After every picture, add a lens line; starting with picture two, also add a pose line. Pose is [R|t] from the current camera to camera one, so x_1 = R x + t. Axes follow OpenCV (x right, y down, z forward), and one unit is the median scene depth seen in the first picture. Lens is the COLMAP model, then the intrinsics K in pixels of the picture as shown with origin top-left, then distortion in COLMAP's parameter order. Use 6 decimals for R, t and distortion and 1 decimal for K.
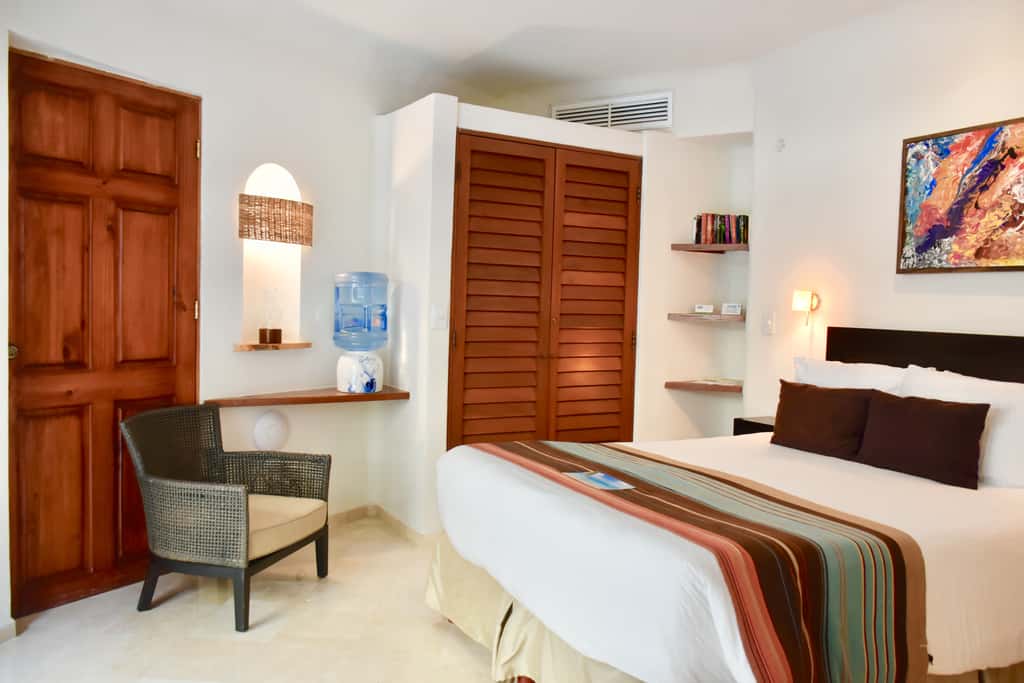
lens RADIAL K [[801.0, 0, 512.0], [0, 801.0, 341.5], [0, 0, 1]] dist [-0.011076, -0.006186]
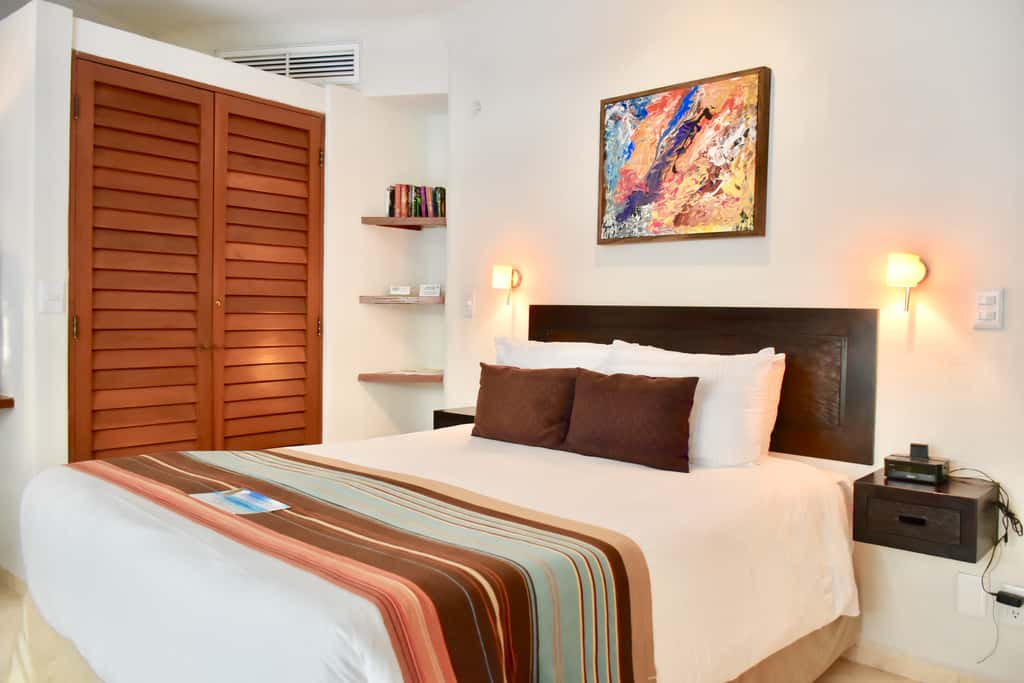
lens RADIAL K [[801.0, 0, 512.0], [0, 801.0, 341.5], [0, 0, 1]] dist [-0.011076, -0.006186]
pose [[0.938113, -0.023392, 0.345538, 0.064855], [0.023841, 0.999711, 0.002951, 0.022593], [-0.345507, 0.005470, 0.938400, 0.163273]]
